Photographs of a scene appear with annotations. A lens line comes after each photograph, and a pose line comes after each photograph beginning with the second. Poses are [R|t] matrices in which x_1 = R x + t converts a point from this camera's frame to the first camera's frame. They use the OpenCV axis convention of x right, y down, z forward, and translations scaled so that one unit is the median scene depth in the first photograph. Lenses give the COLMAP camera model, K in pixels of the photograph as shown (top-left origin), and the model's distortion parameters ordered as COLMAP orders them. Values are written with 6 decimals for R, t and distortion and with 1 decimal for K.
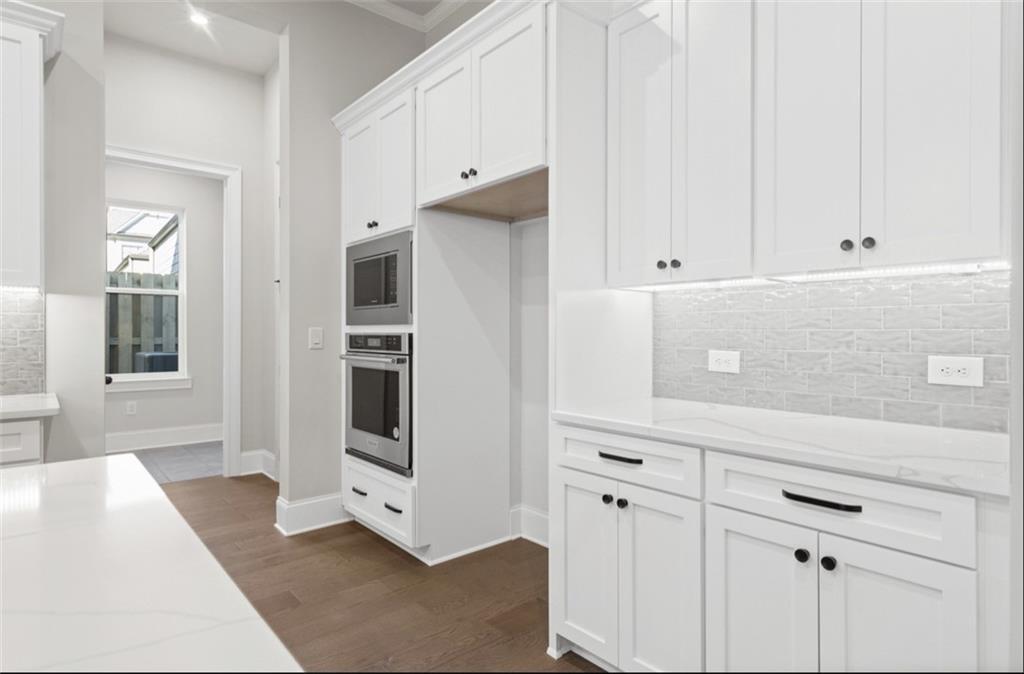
lens RADIAL K [[563.3, 0, 512.0], [0, 563.3, 337.0], [0, 0, 1]] dist [0.000488, 0.000055]
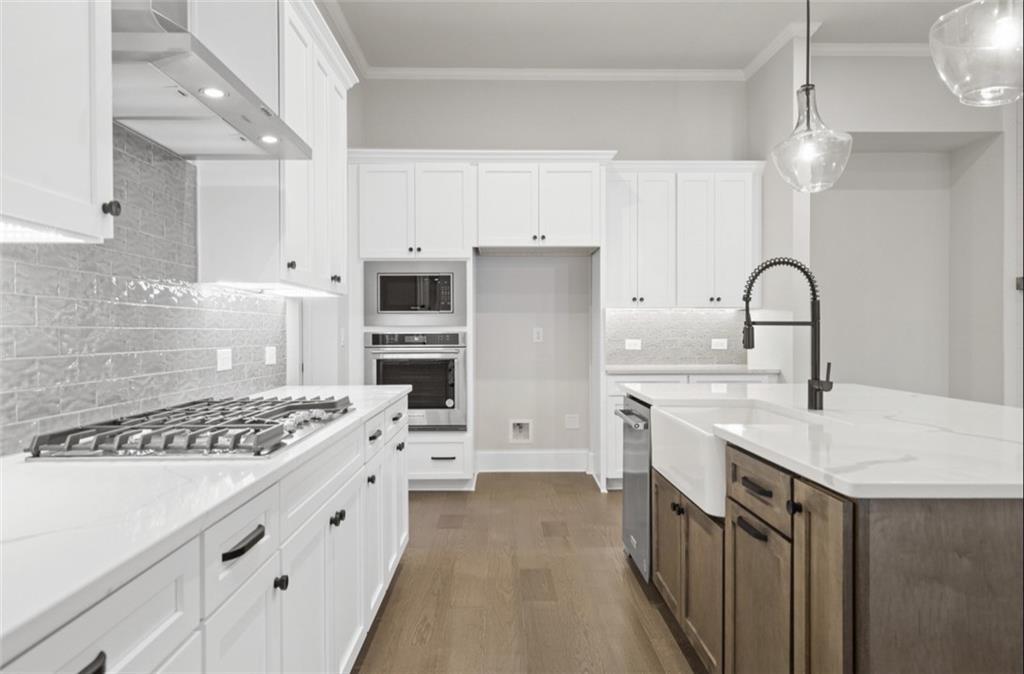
lens RADIAL K [[563.3, 0, 512.0], [0, 563.3, 337.0], [0, 0, 1]] dist [0.000488, 0.000055]
pose [[0.649321, -0.011658, 0.760425, -1.195859], [0.007427, 0.999932, 0.008987, -0.005918], [-0.760478, -0.000188, 0.649364, -0.028500]]
